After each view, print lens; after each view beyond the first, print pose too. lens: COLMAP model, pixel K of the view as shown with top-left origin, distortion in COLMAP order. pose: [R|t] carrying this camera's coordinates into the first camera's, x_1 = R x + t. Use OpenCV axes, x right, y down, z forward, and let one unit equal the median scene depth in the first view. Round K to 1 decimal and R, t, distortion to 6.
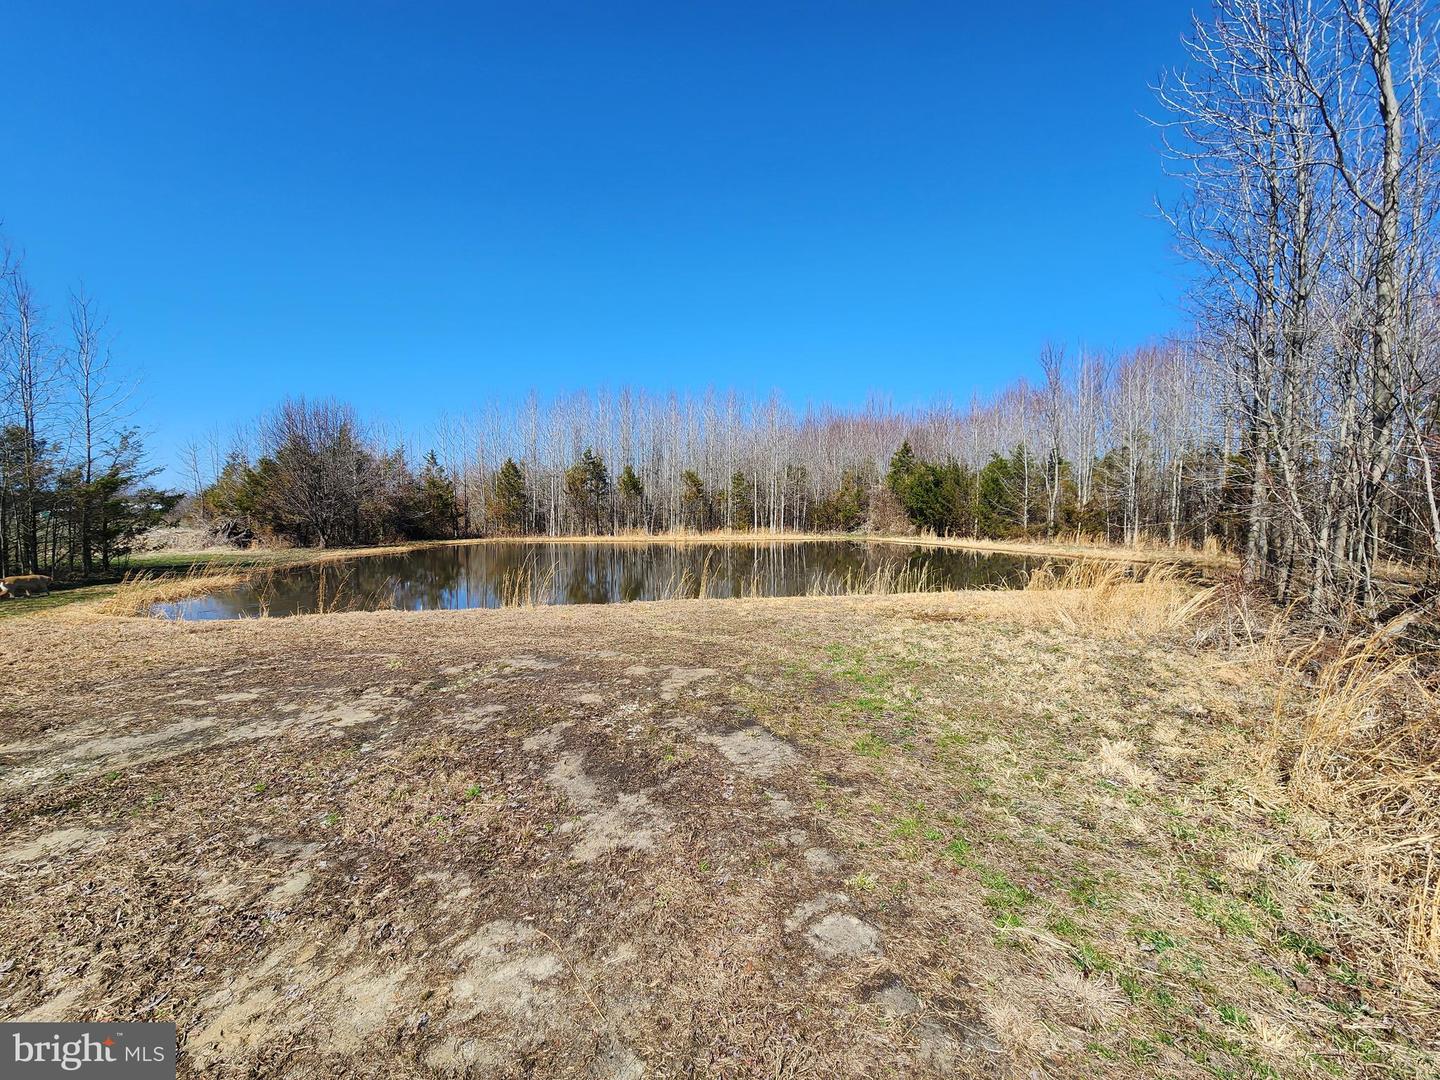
lens RADIAL K [[594.7, 0, 715.3], [0, 594.7, 544.4], [0, 0, 1]] dist [0.000337, -0.000394]
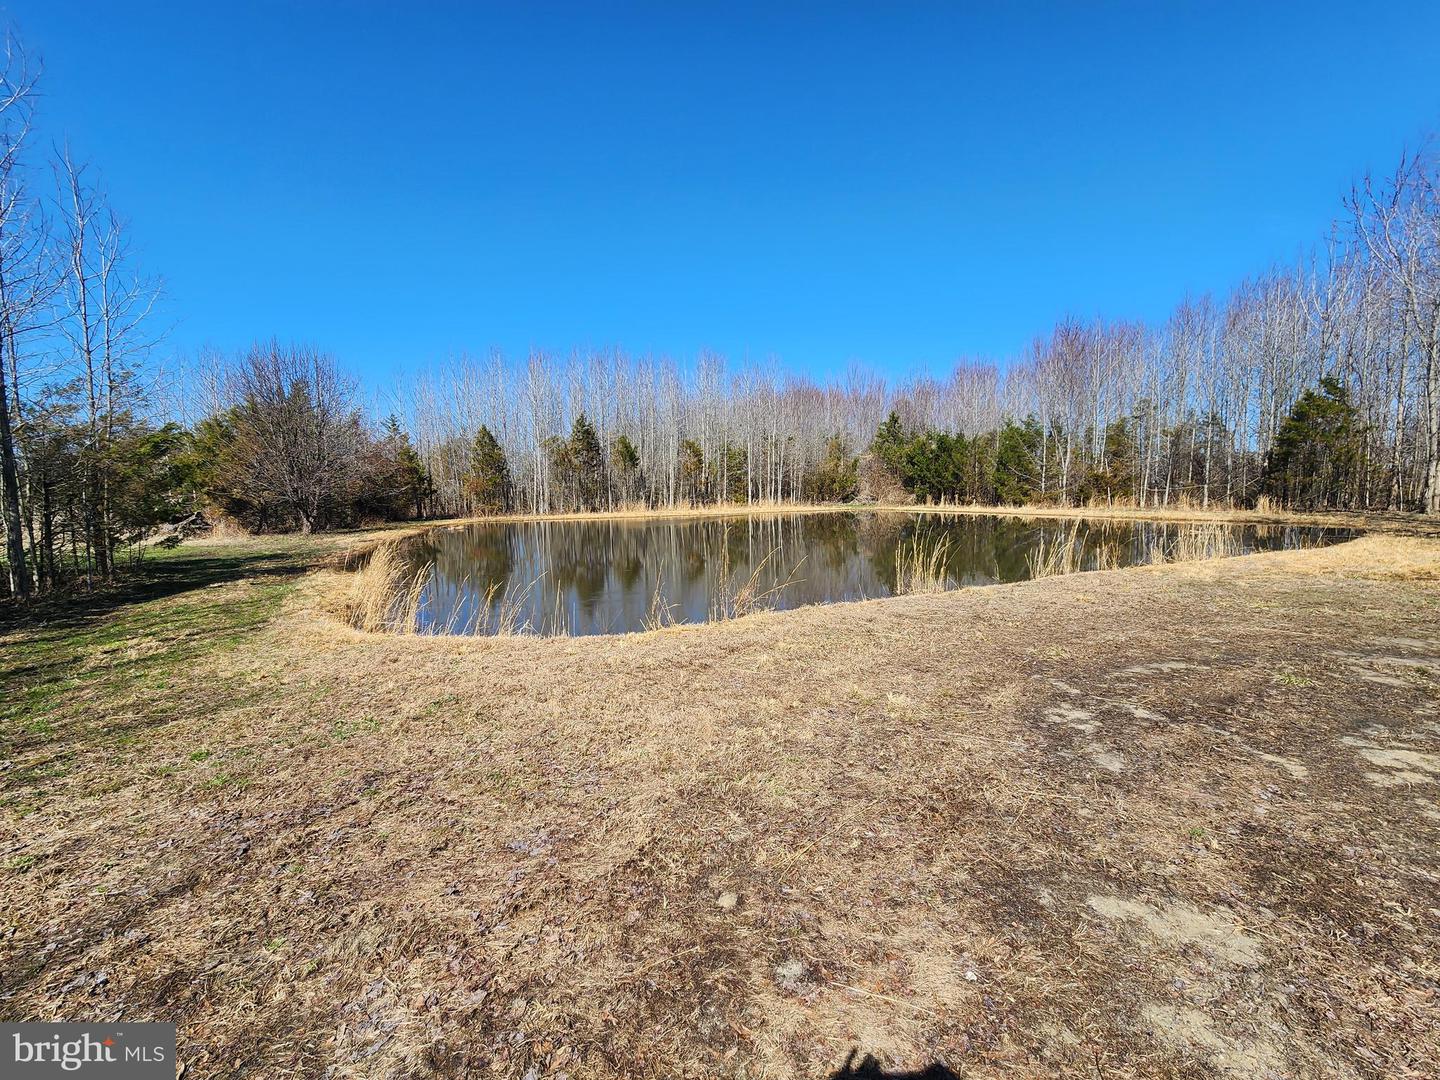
lens RADIAL K [[594.7, 0, 715.7], [0, 594.7, 535.0], [0, 0, 1]] dist [0.000337, -0.000394]
pose [[0.977191, -0.031862, 0.209957, -0.203751], [0.026747, 0.999273, 0.027158, 0.000723], [-0.210670, -0.020923, 0.977333, 0.075309]]
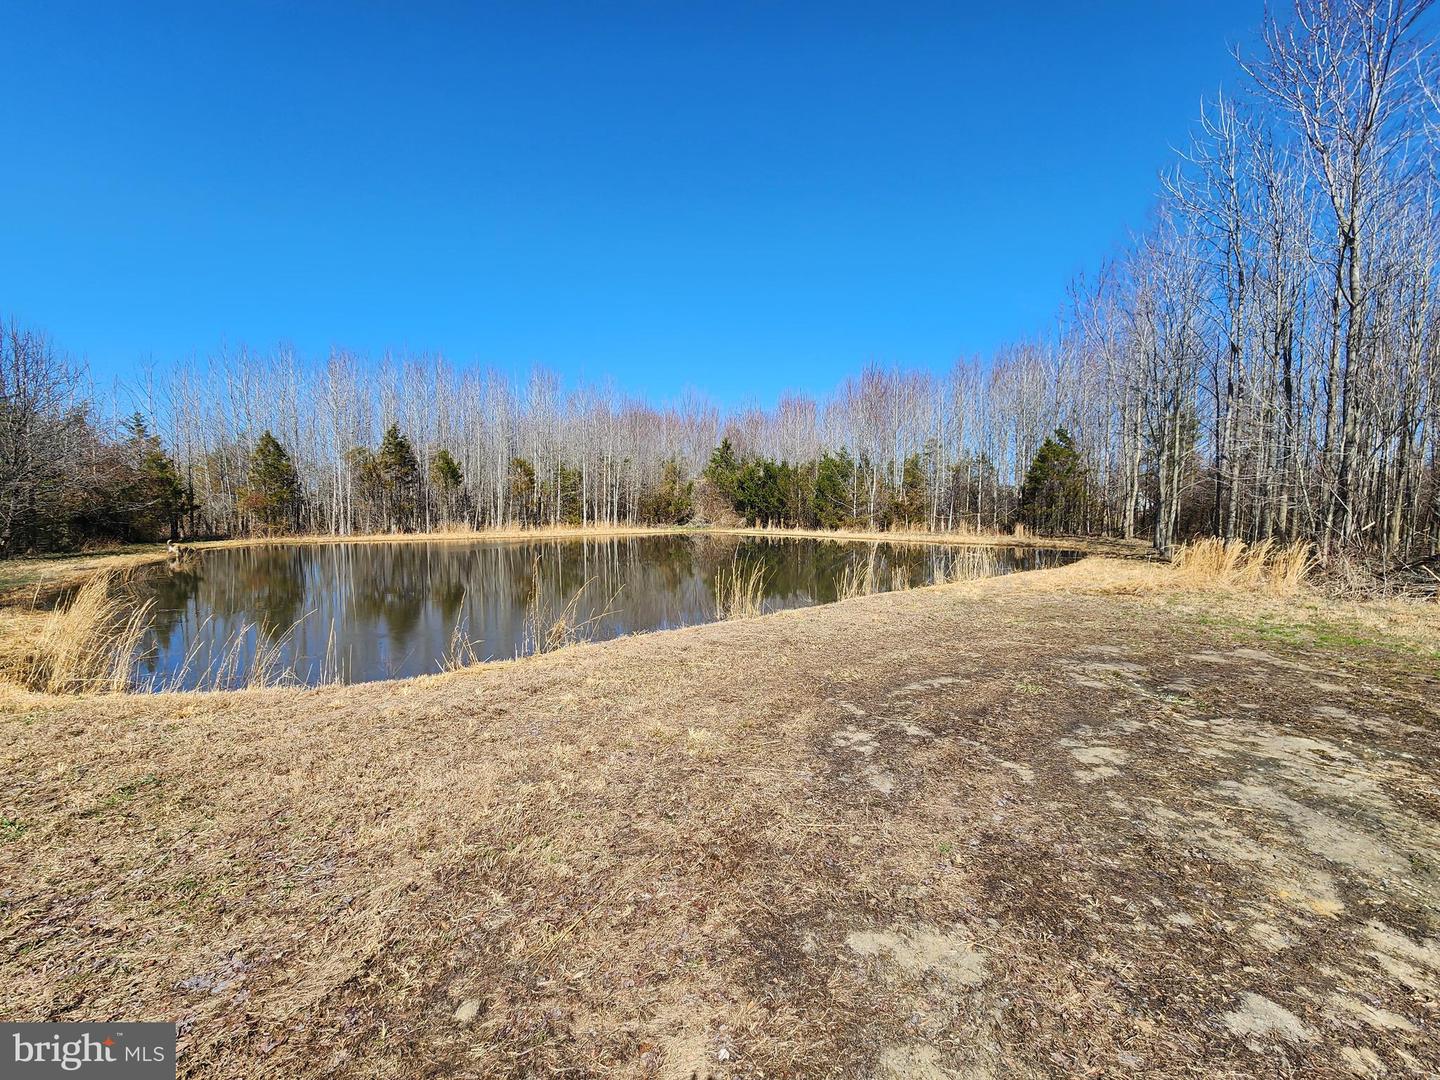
lens RADIAL K [[594.7, 0, 716.7], [0, 594.7, 538.9], [0, 0, 1]] dist [0.000337, -0.000394]
pose [[0.886084, -0.022487, 0.462979, -0.196174], [0.022666, 0.999730, 0.005176, -0.001062], [-0.462970, 0.005908, 0.886354, 0.076860]]
